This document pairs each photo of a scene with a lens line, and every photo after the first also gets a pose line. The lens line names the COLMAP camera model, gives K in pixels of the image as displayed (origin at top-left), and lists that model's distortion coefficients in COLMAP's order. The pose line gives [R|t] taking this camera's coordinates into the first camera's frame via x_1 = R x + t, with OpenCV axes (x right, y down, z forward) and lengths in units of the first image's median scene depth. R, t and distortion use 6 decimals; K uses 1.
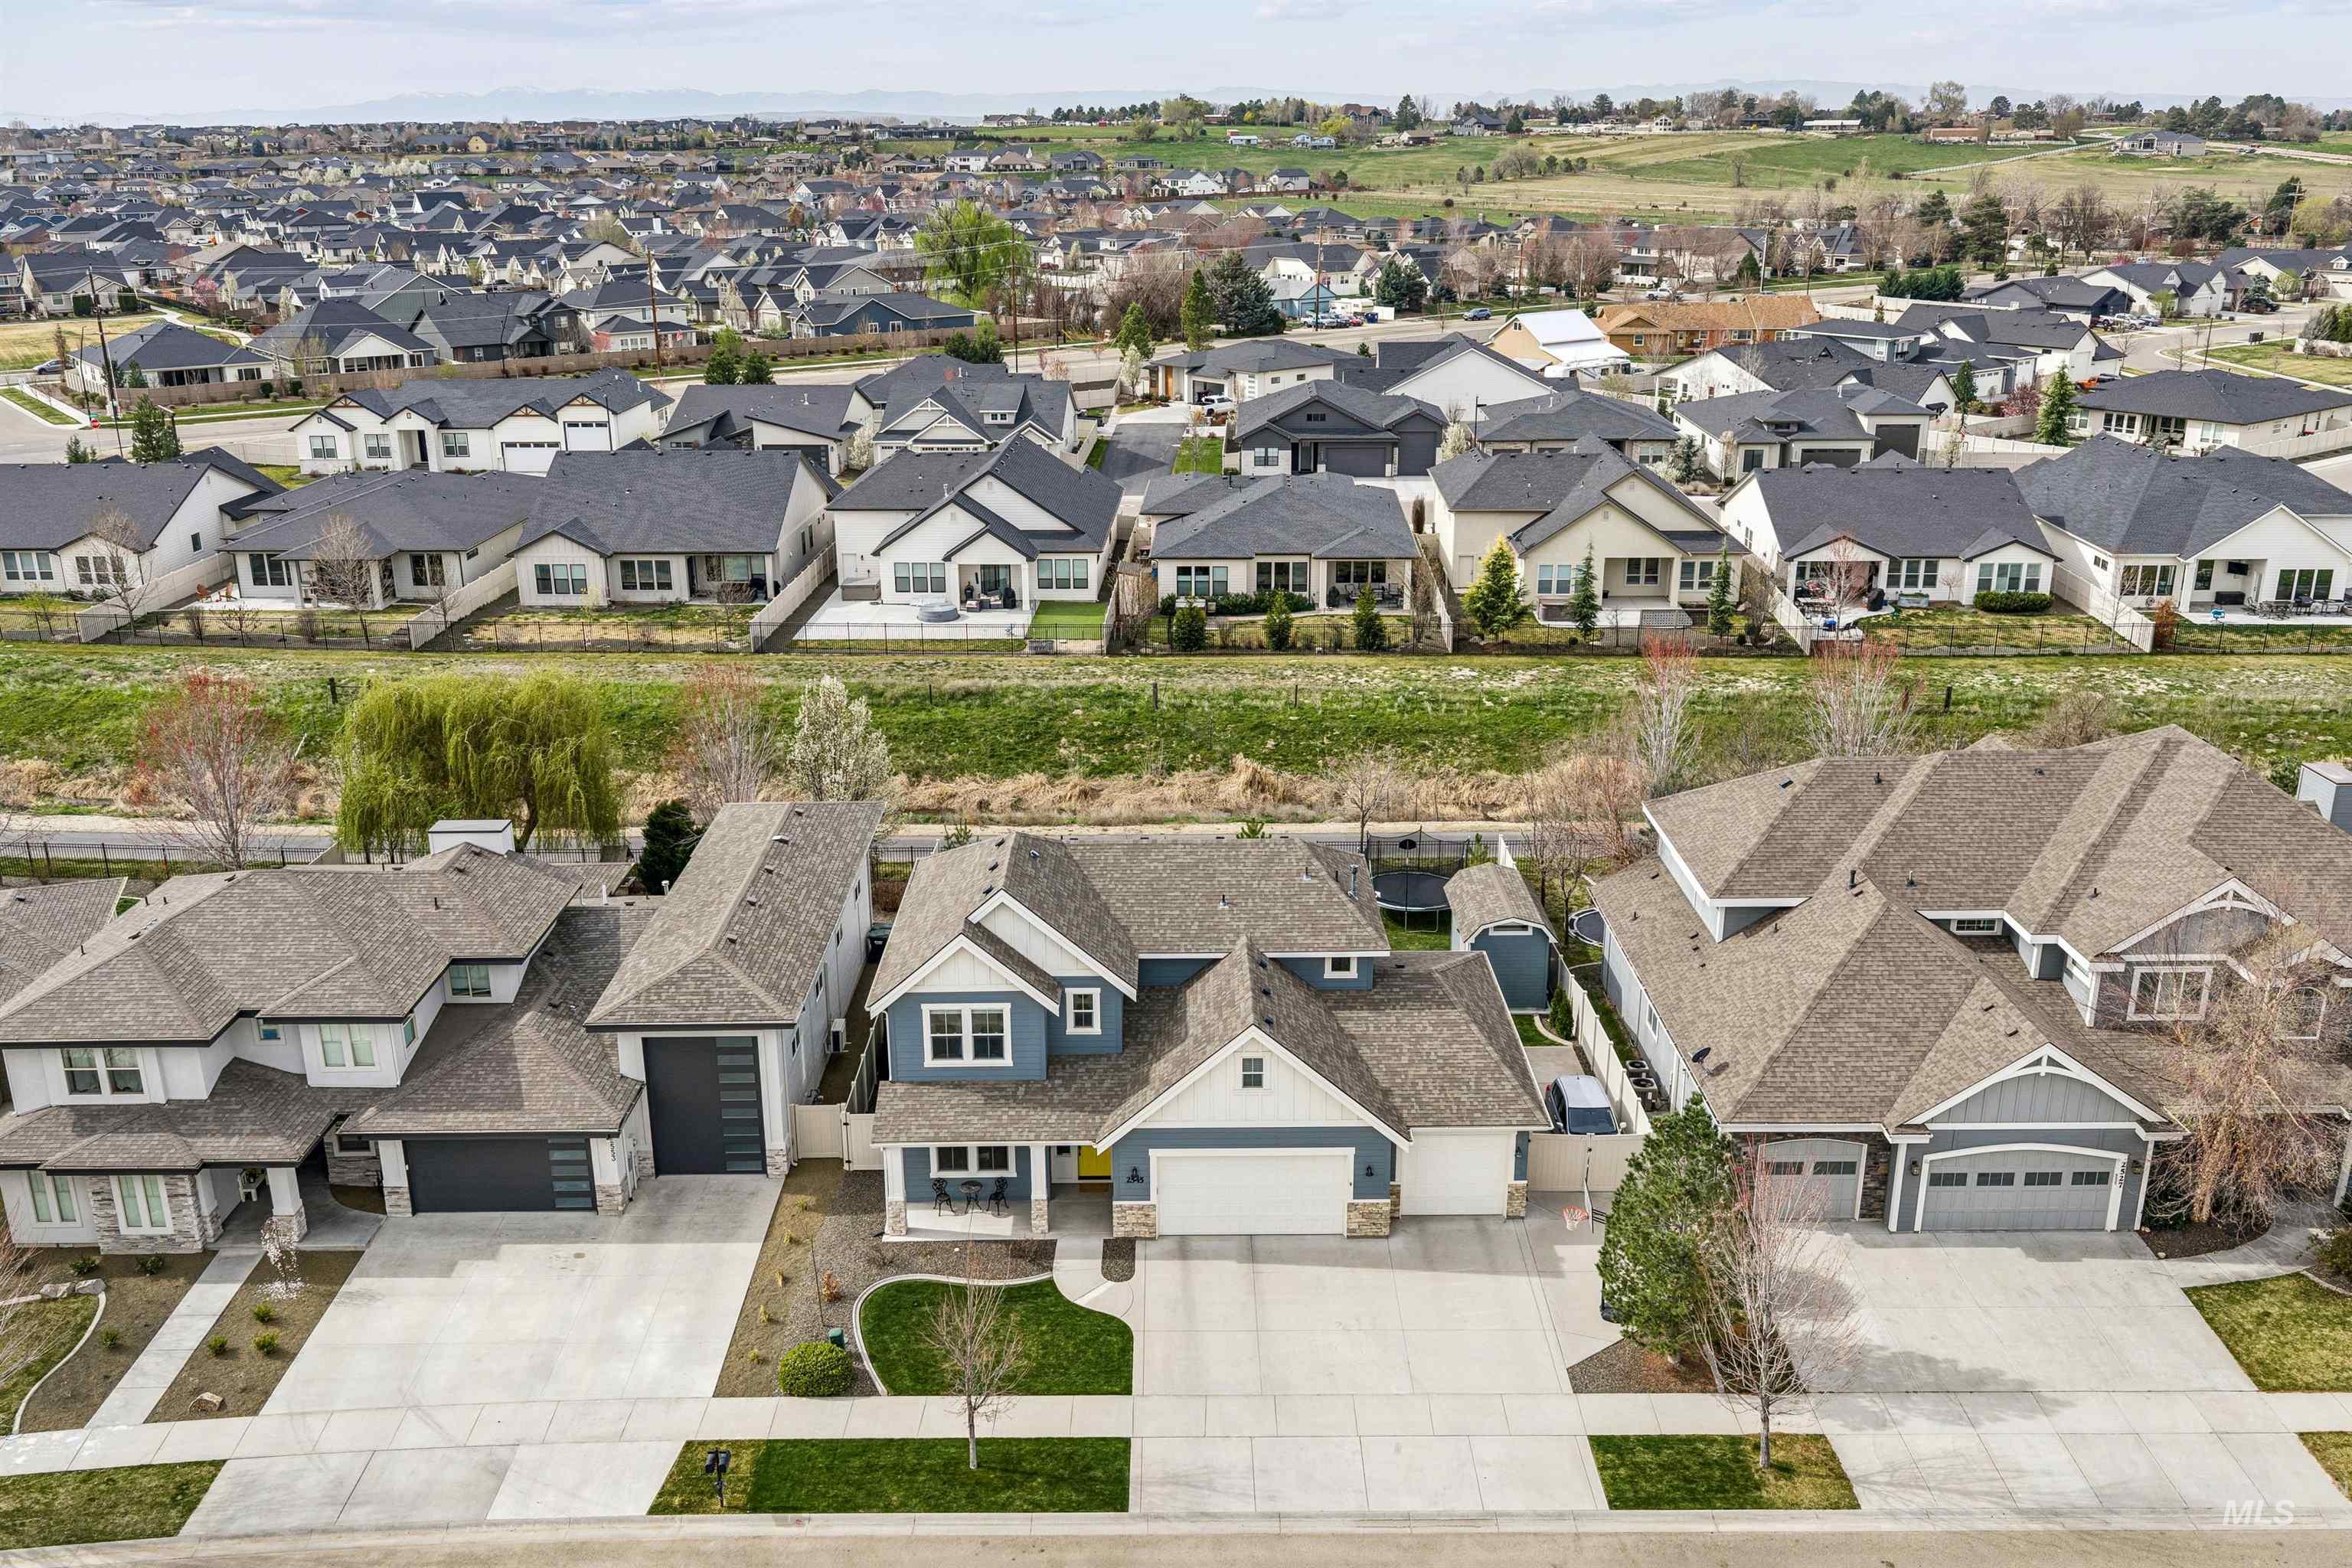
lens RADIAL K [[2012.5, 0, 1176.0], [0, 2012.5, 784.0], [0, 0, 1]] dist [0.031786, -0.049345]
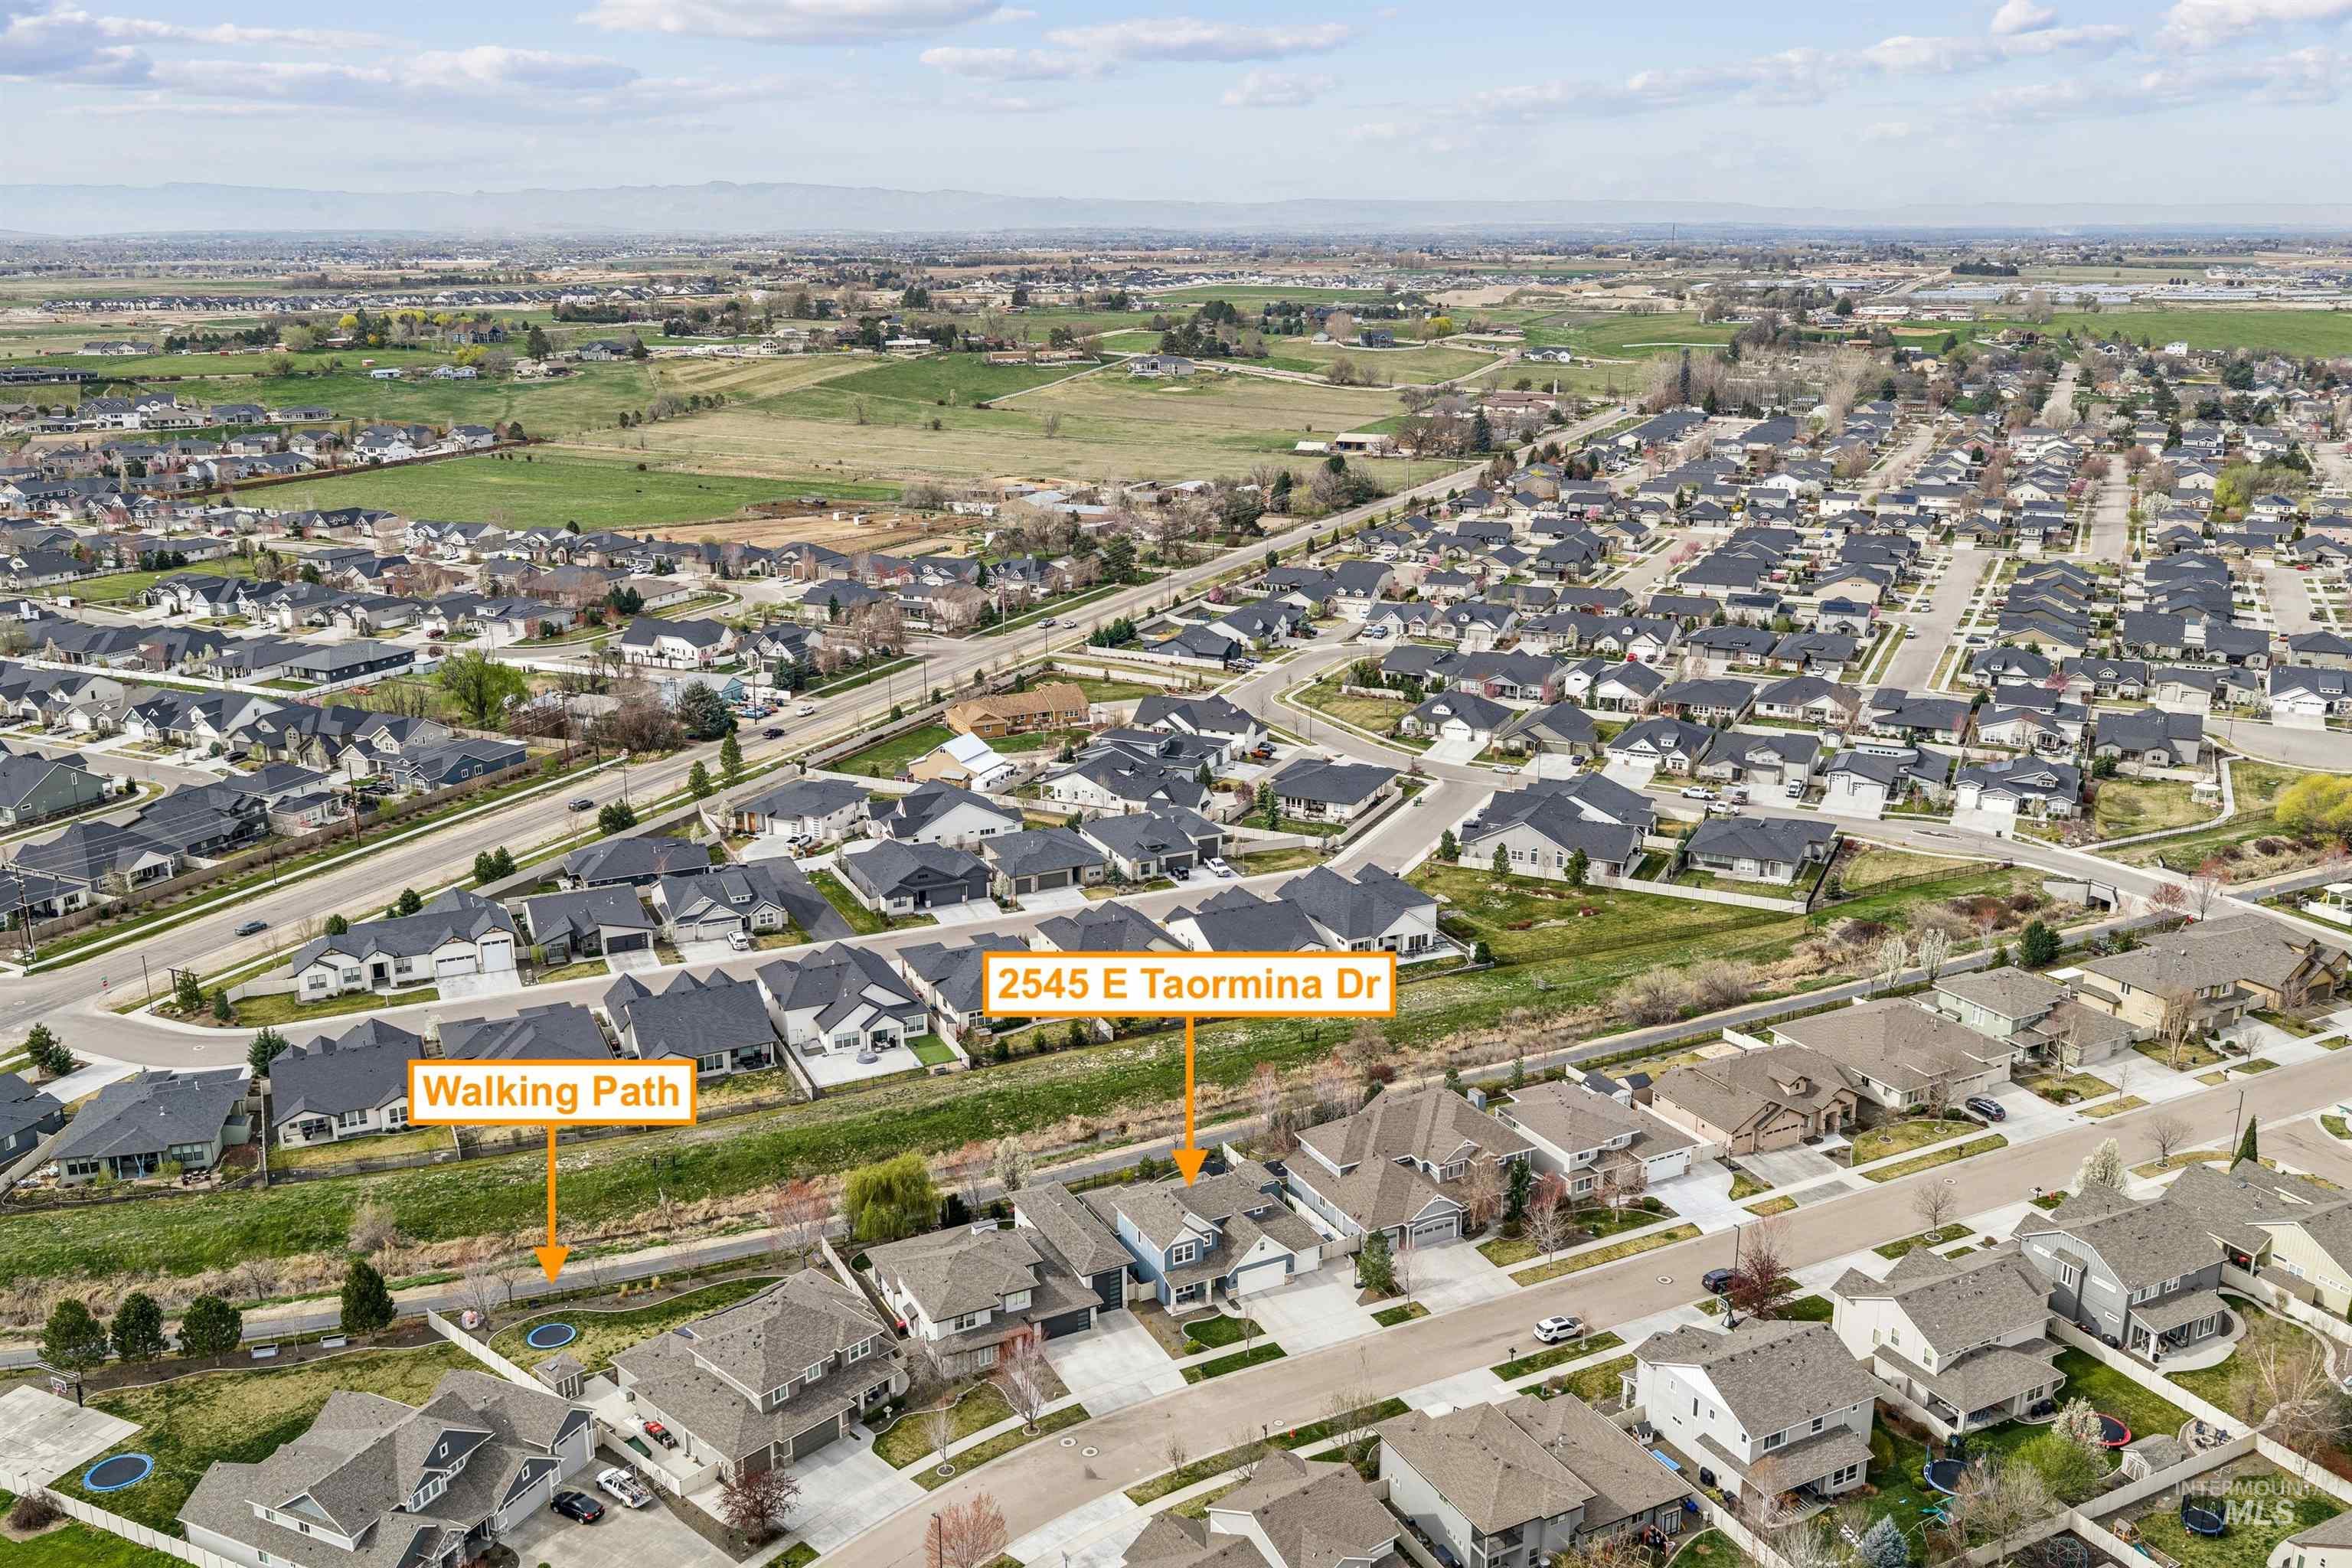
lens RADIAL K [[2012.5, 0, 1176.0], [0, 2012.5, 784.0], [0, 0, 1]] dist [0.031786, -0.049345]
pose [[0.891648, -0.125610, 0.434955, -1.570187], [0.142969, 0.989701, -0.007269, -0.679627], [-0.429562, 0.068666, 0.900423, -2.286247]]
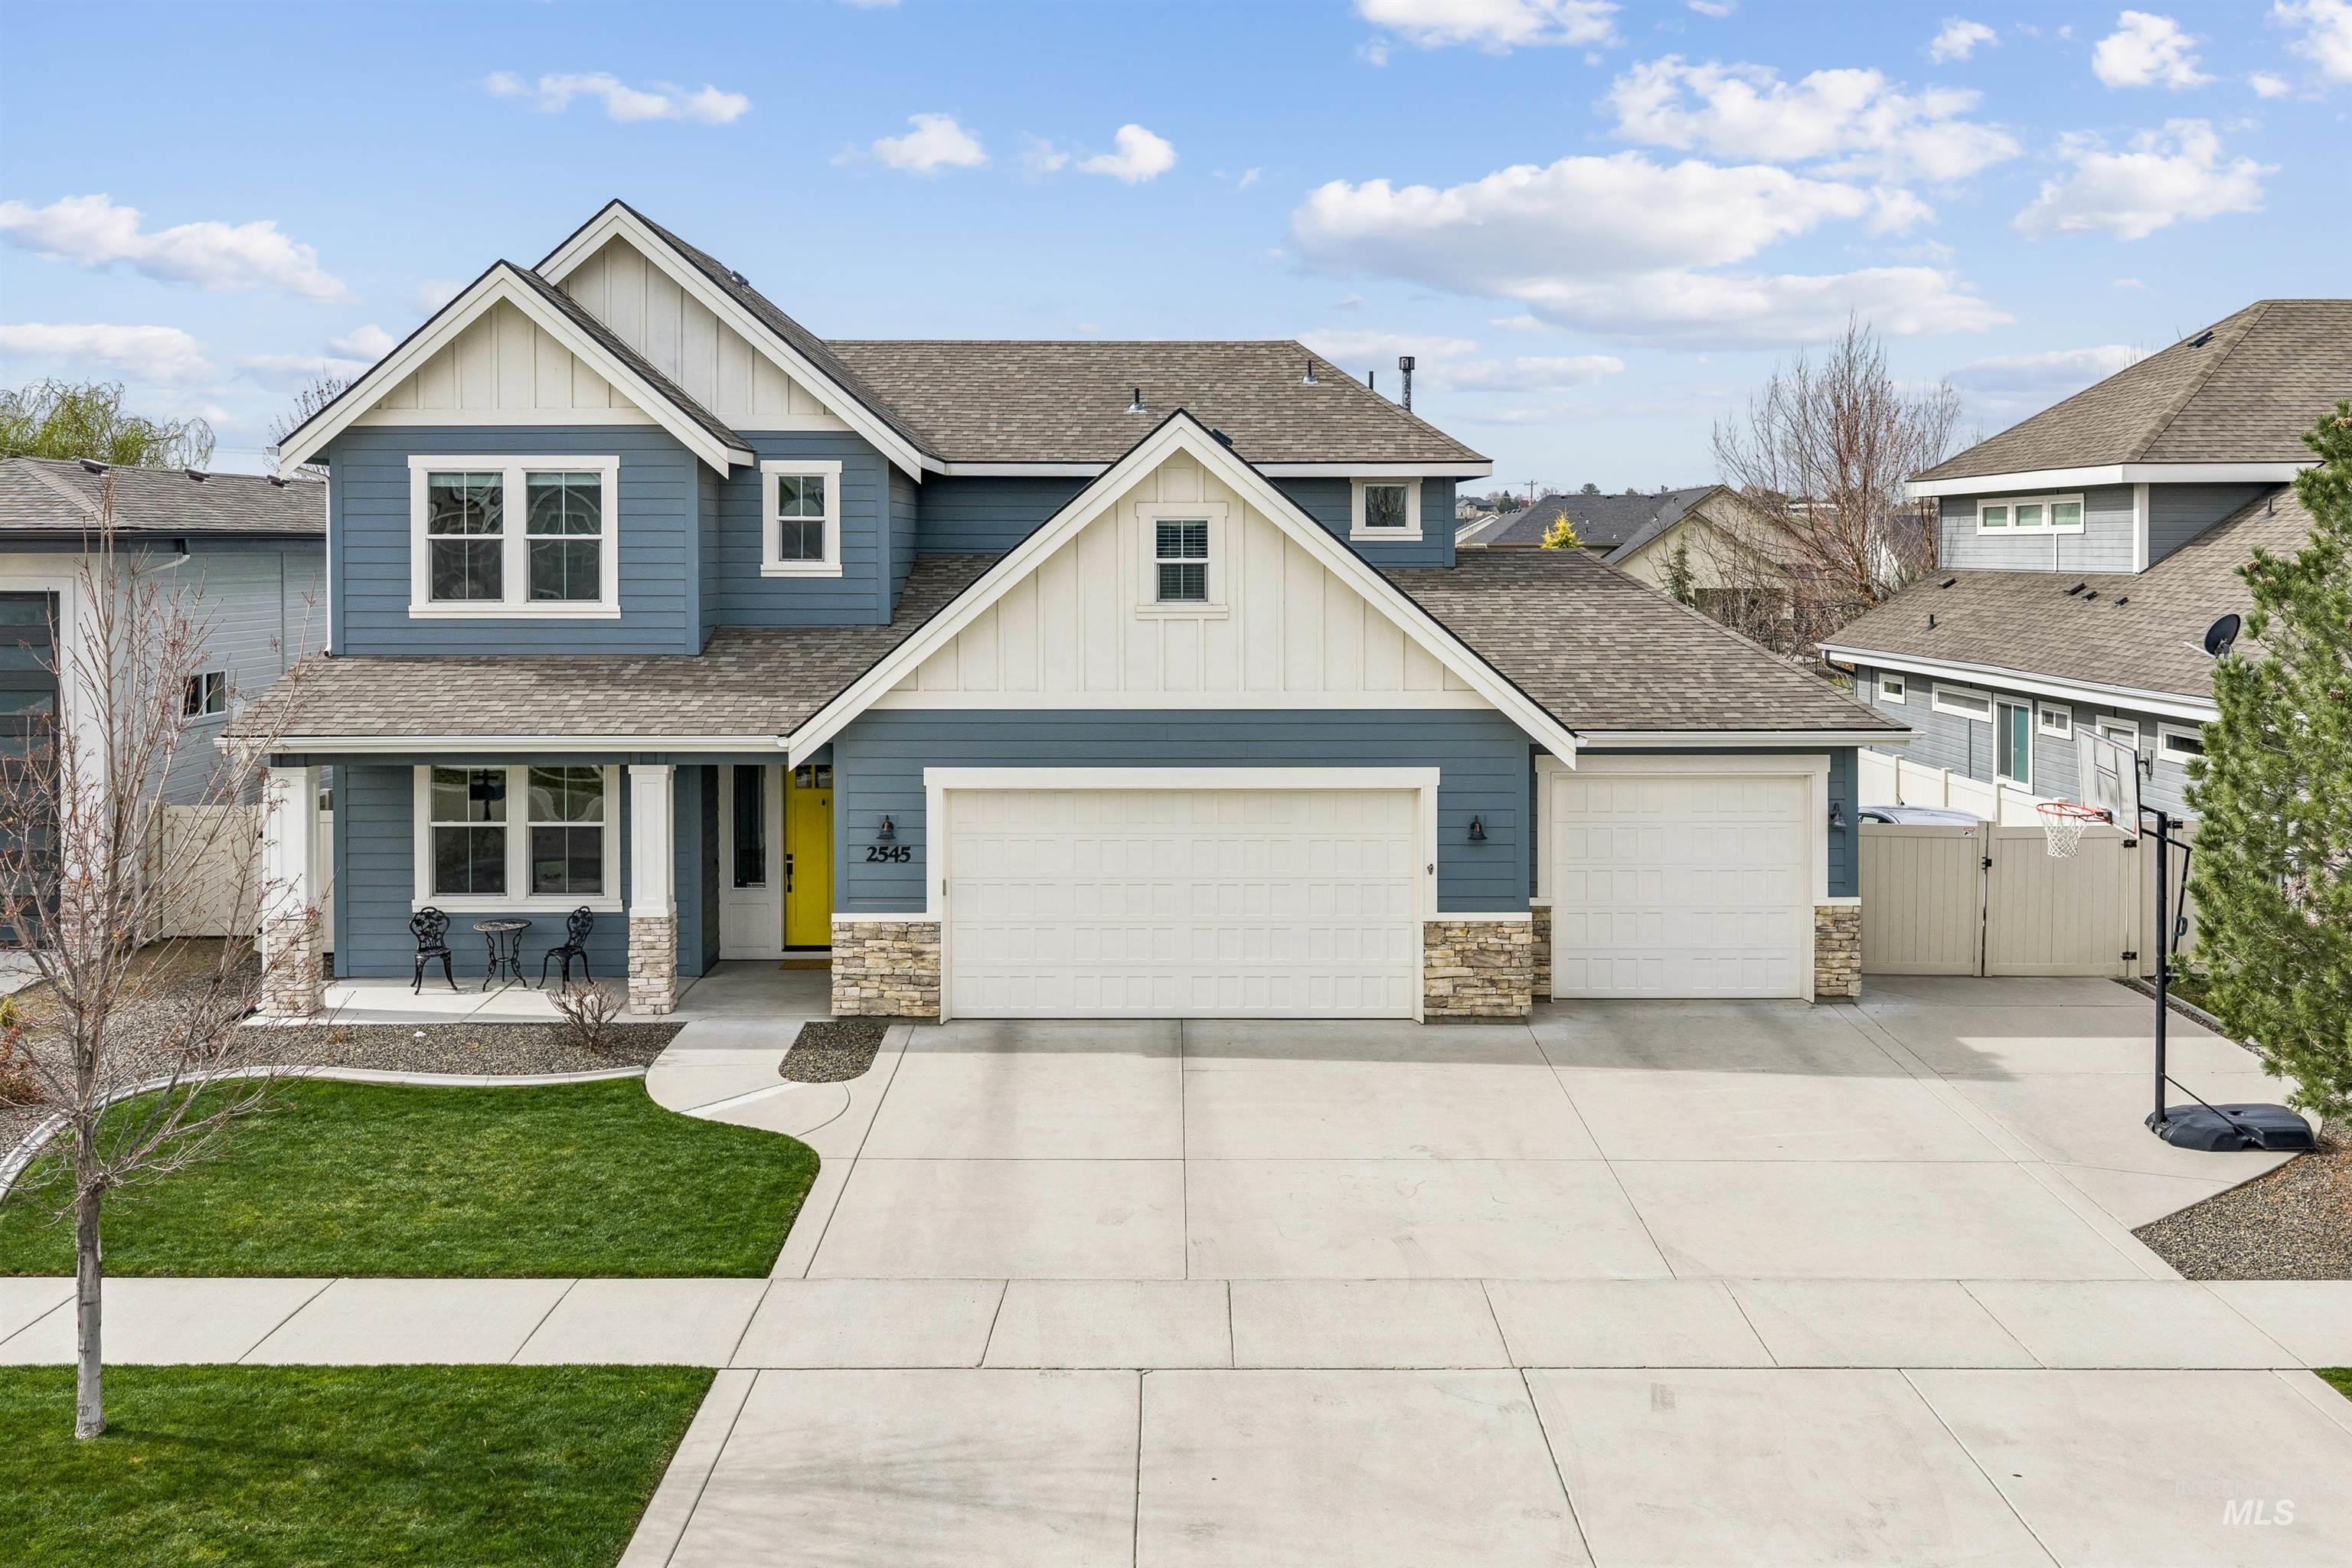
lens RADIAL K [[2061.9, 0, 1178.8], [0, 2061.9, 545.9], [0, 0, 1]] dist [0.018506, -0.013753]
pose [[0.999994, 0.003467, 0.000240, 0.035876], [-0.003235, 0.953795, -0.300440, 0.254762], [-0.001270, 0.300437, 0.953801, 0.580853]]
